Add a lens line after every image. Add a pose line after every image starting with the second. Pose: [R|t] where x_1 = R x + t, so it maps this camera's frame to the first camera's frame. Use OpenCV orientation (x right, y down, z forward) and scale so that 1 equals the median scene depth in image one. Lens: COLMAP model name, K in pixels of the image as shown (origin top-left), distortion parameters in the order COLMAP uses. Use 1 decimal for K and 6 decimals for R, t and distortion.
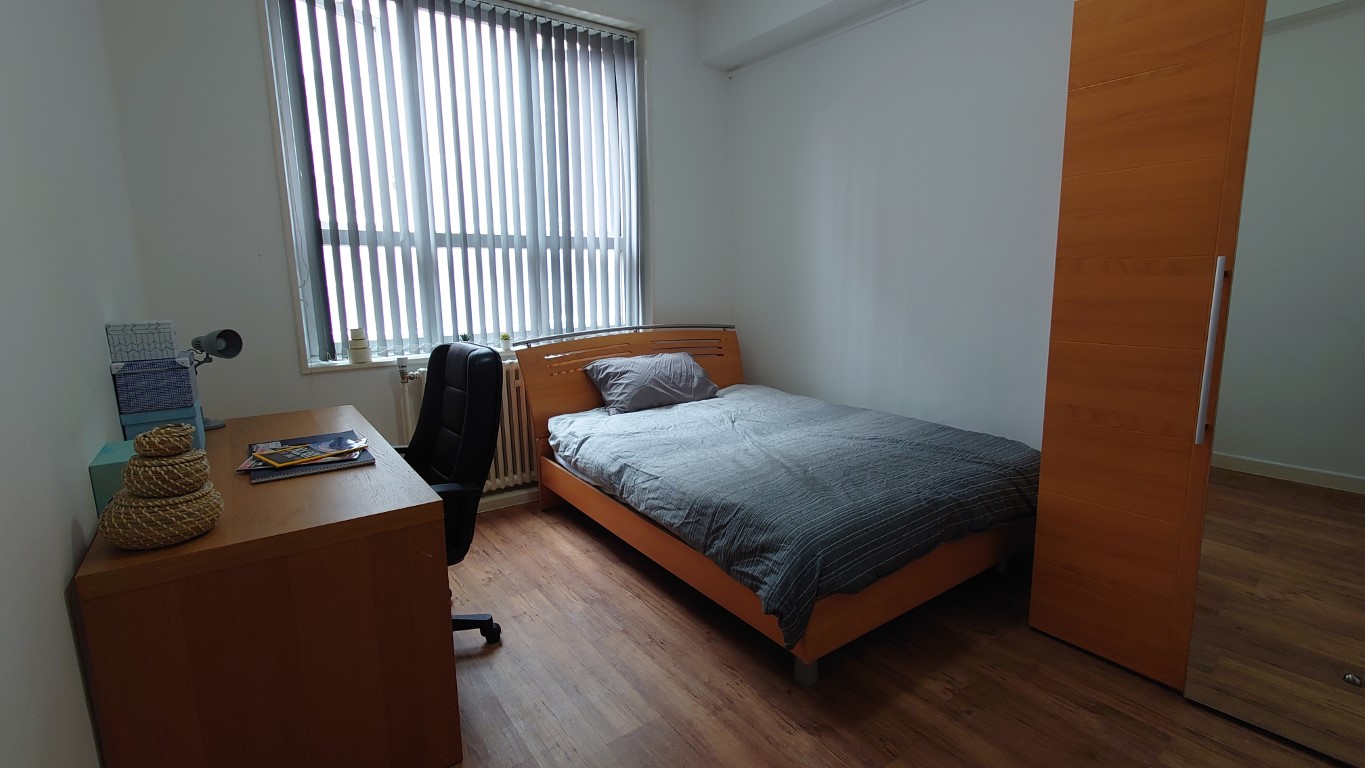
lens RADIAL K [[610.8, 0, 684.7], [0, 610.8, 387.4], [0, 0, 1]] dist [-0.001190, 0.000290]
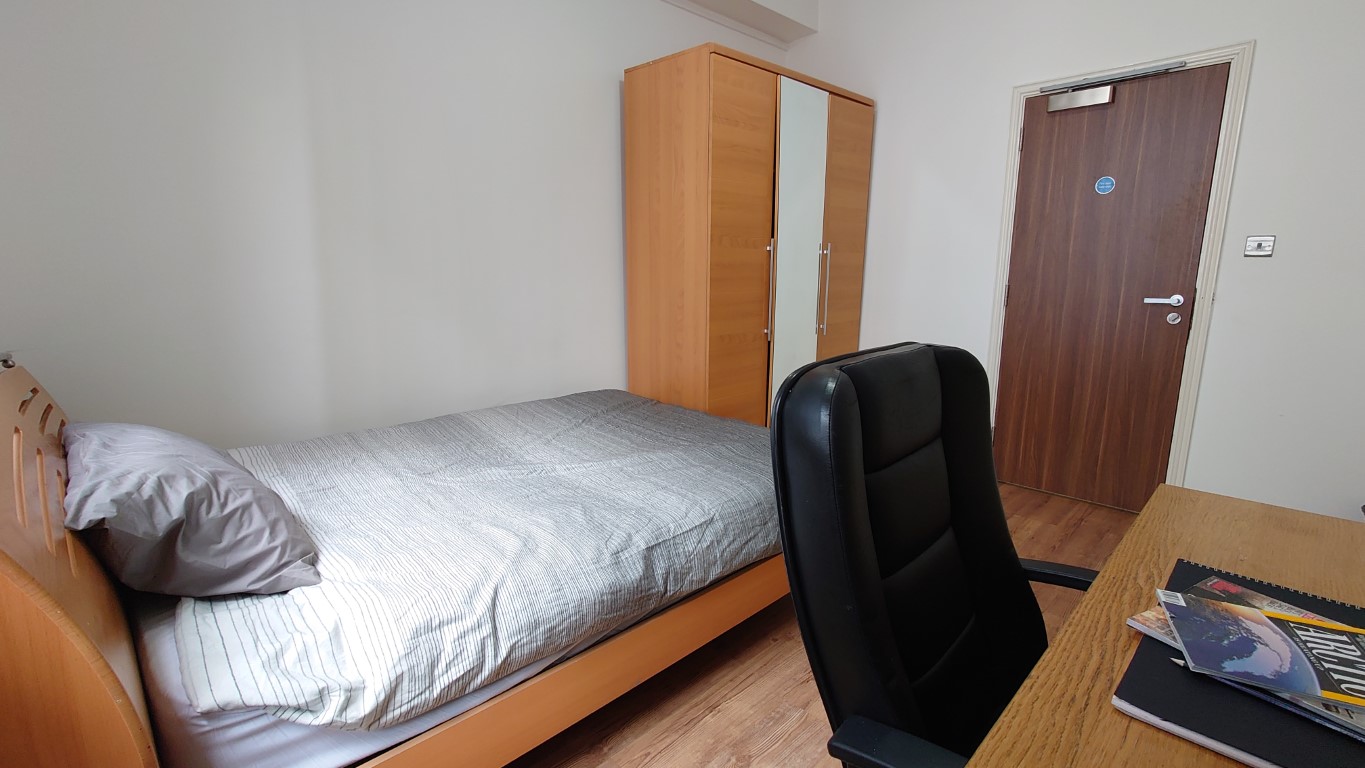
lens RADIAL K [[610.8, 0, 684.7], [0, 610.8, 387.4], [0, 0, 1]] dist [-0.001190, 0.000290]
pose [[-0.146605, -0.180826, 0.972527, -0.683366], [0.180961, 0.961656, 0.206084, -0.143819], [-0.972502, 0.206203, -0.108261, 1.068355]]
